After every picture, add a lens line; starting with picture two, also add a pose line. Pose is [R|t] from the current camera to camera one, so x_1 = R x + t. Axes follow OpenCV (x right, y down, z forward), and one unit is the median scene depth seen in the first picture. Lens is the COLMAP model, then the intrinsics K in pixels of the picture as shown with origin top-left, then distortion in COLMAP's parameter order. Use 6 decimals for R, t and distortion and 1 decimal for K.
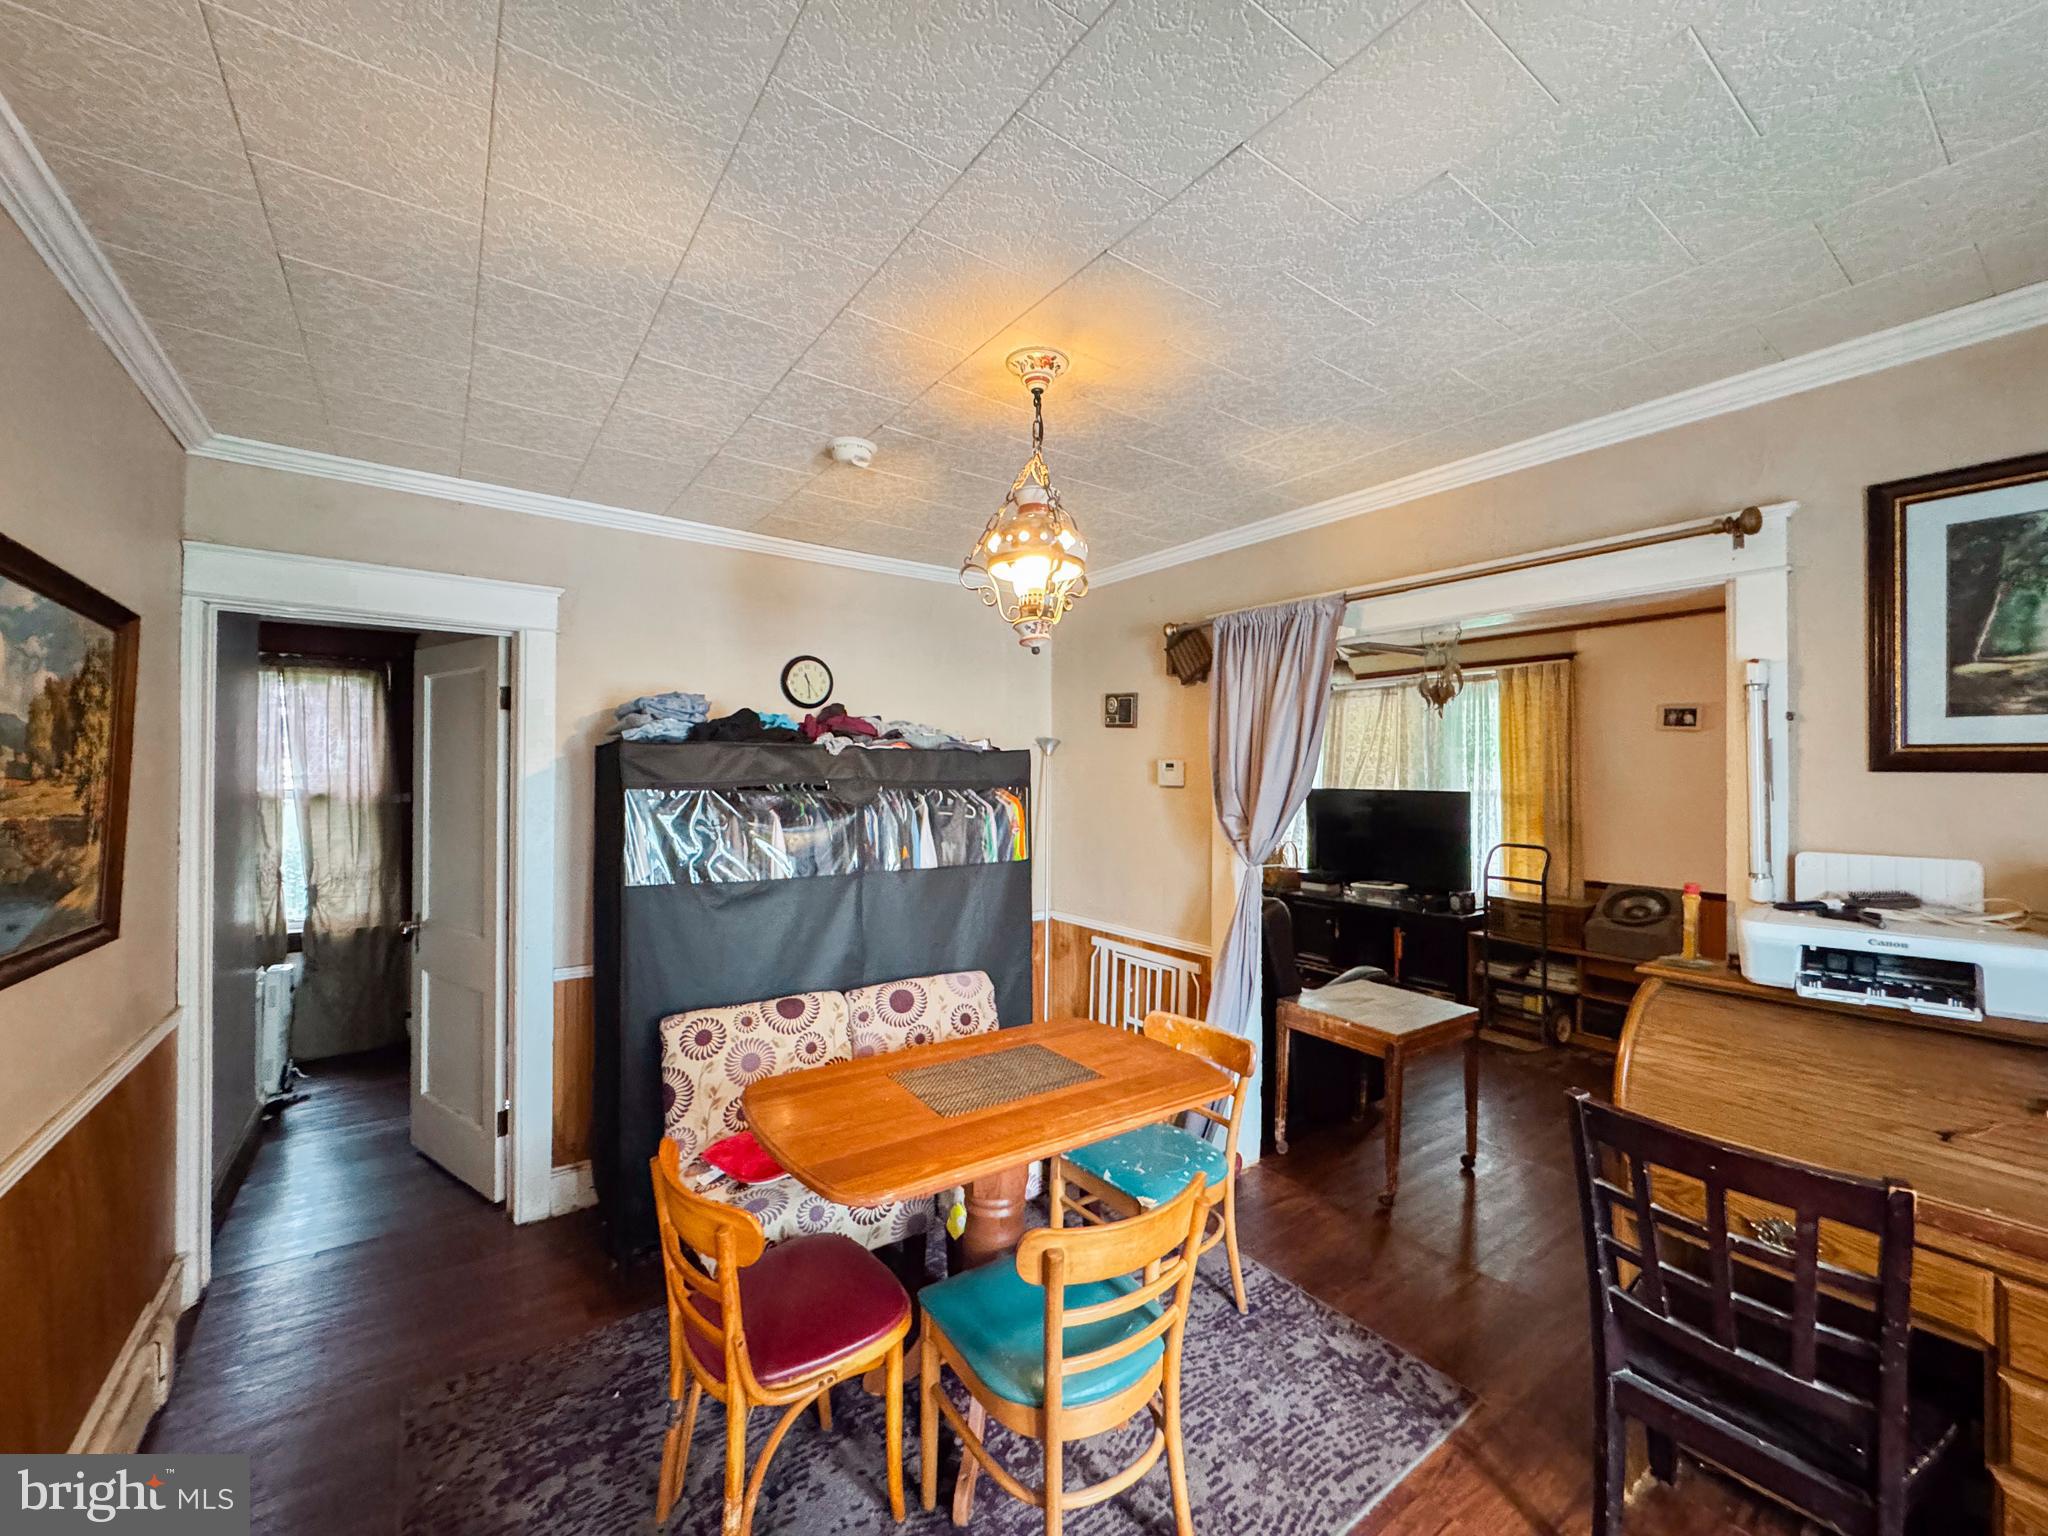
lens RADIAL K [[817.7, 0, 1016.9], [0, 817.7, 766.3], [0, 0, 1]] dist [-0.006912, 0.000674]
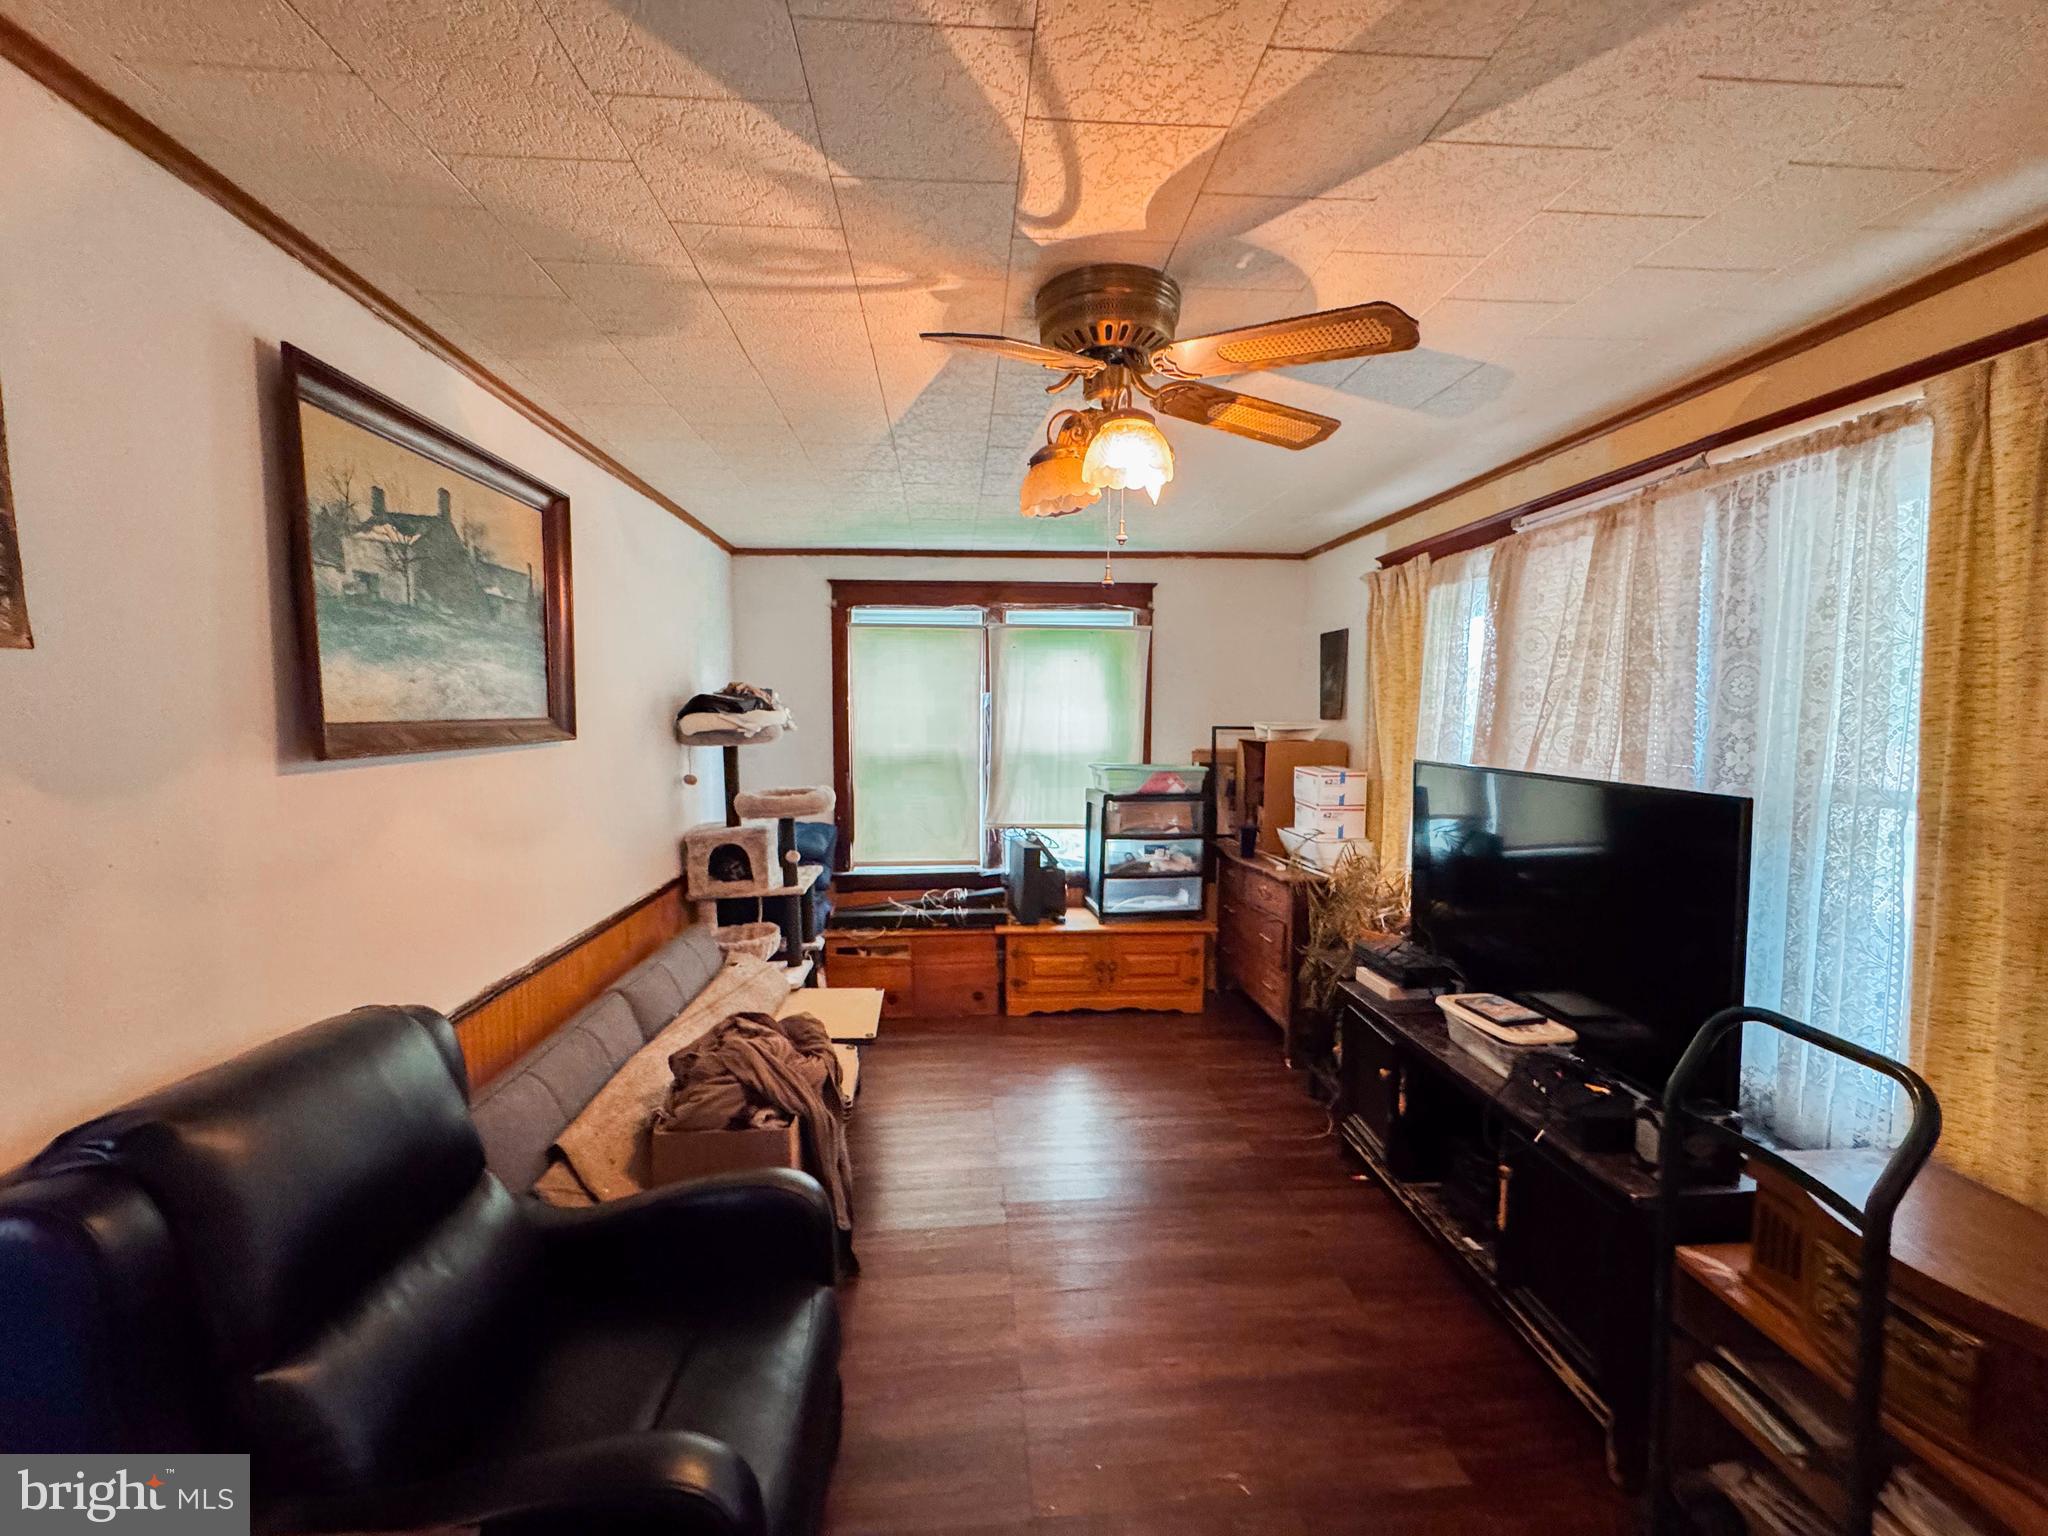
lens RADIAL K [[817.7, 0, 1022.2], [0, 817.7, 771.8], [0, 0, 1]] dist [-0.006912, 0.000674]
pose [[0.852199, 0.038380, -0.521809, 0.470538], [0.003410, 0.996877, 0.078891, -0.005203], [0.523207, -0.069011, 0.849407, 0.581234]]
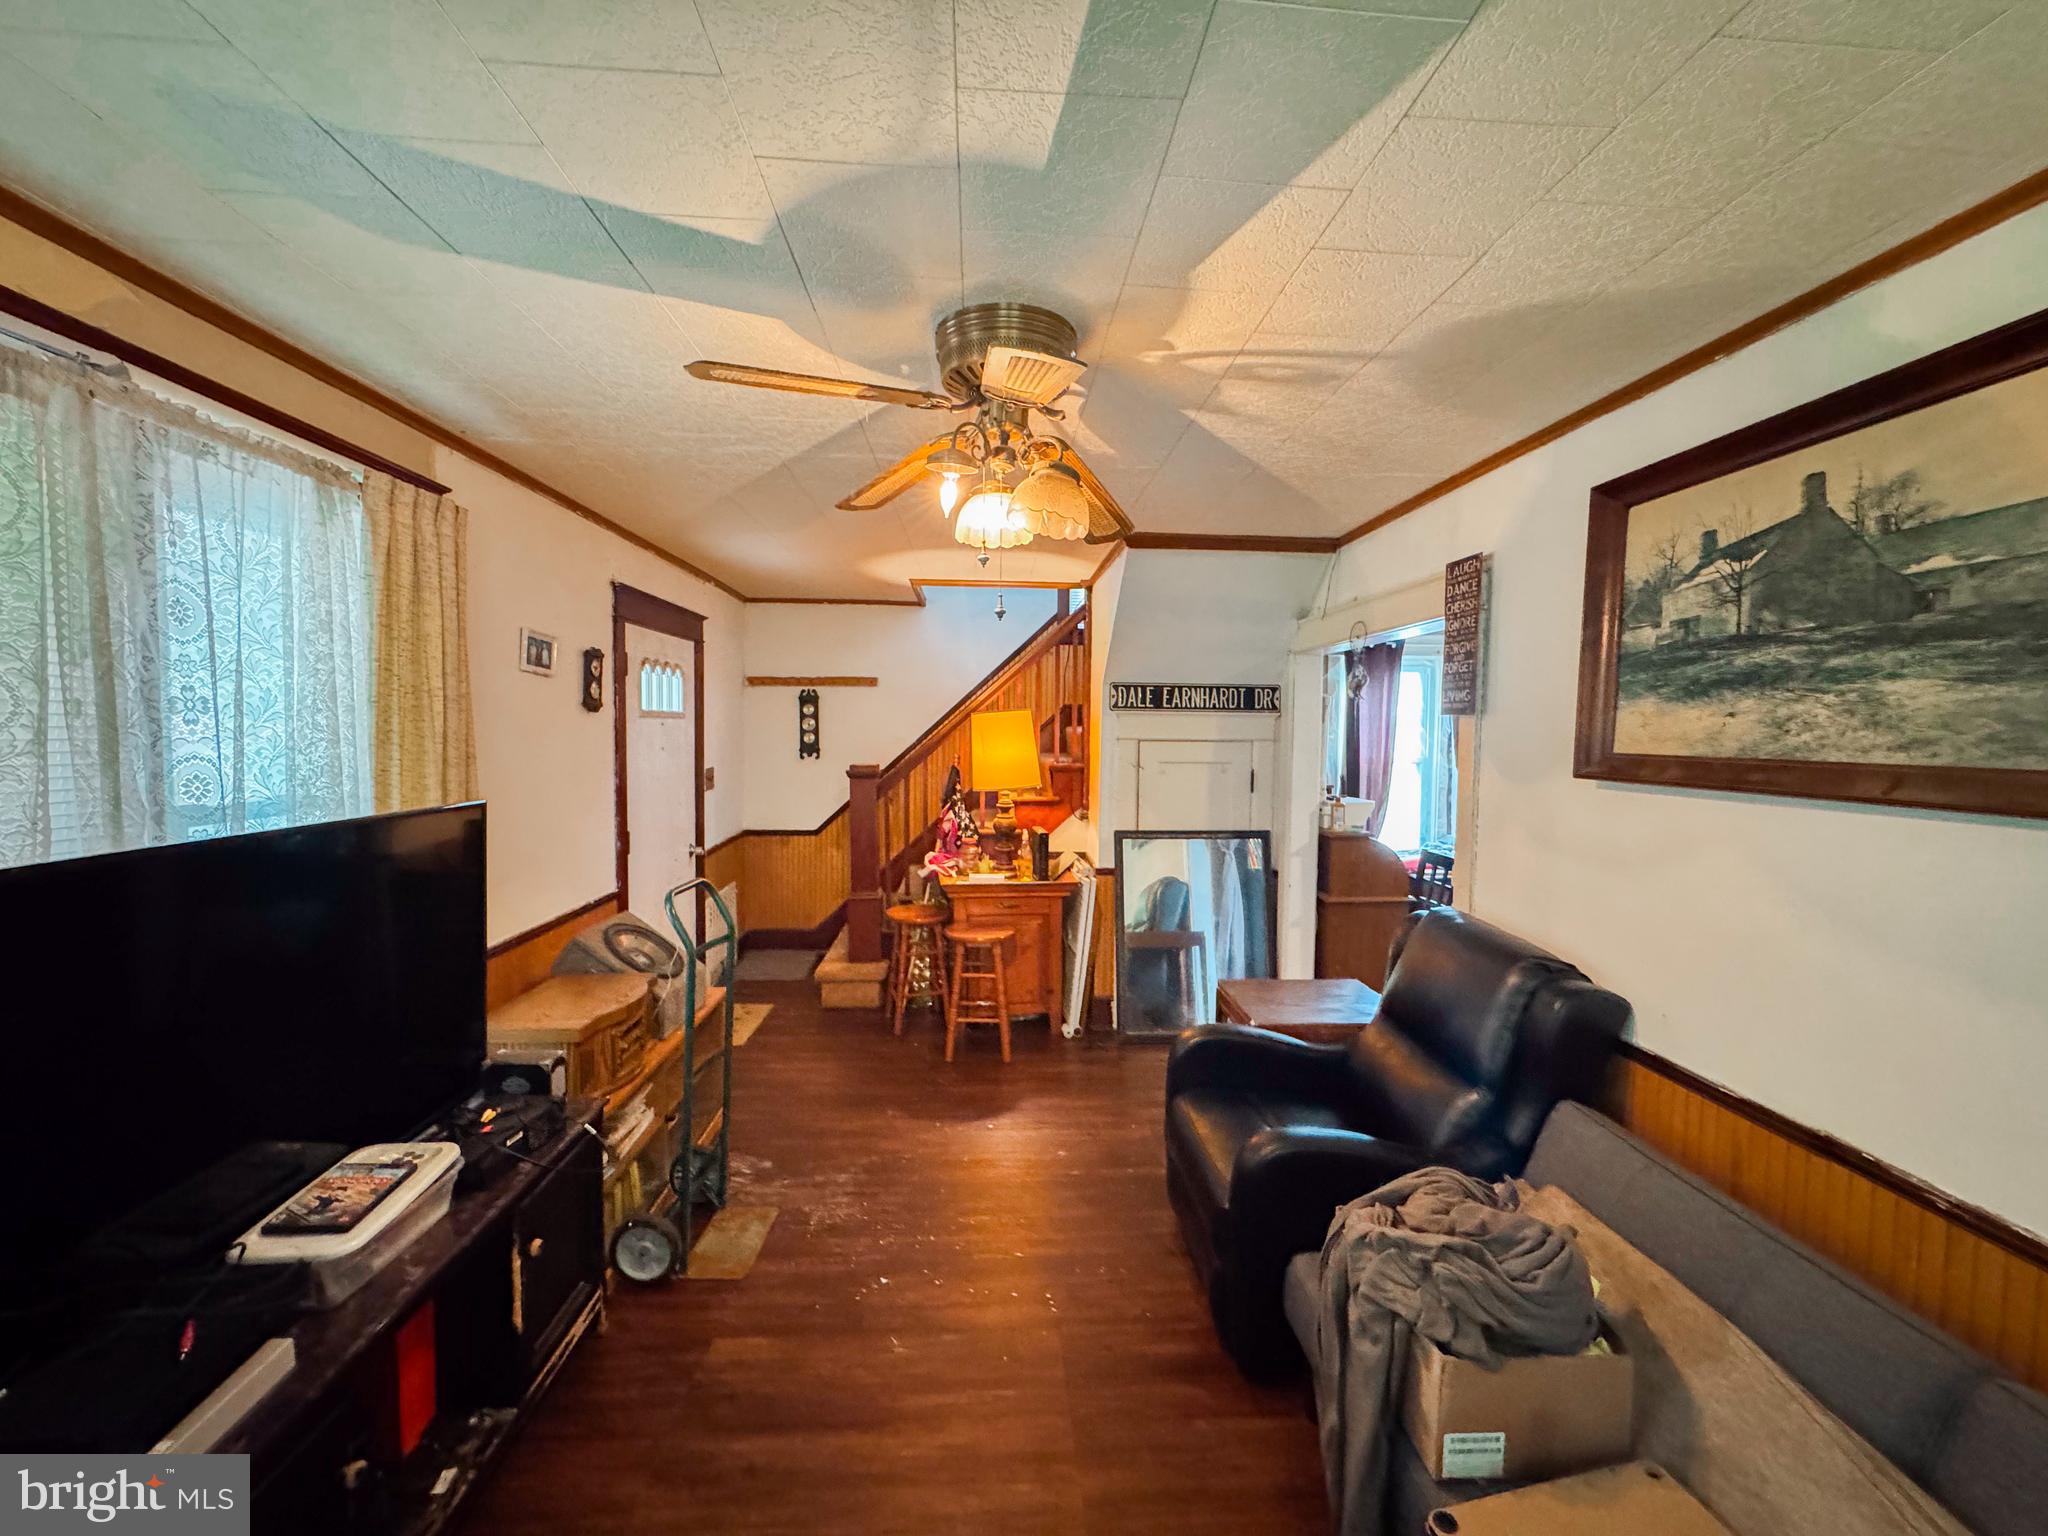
lens RADIAL K [[817.7, 0, 1025.3], [0, 817.7, 770.7], [0, 0, 1]] dist [-0.006912, 0.000674]
pose [[-0.846882, -0.041093, 0.530190, 0.131641], [-0.016993, 0.998592, 0.050254, -0.006611], [-0.531509, 0.033550, -0.846388, 1.173338]]
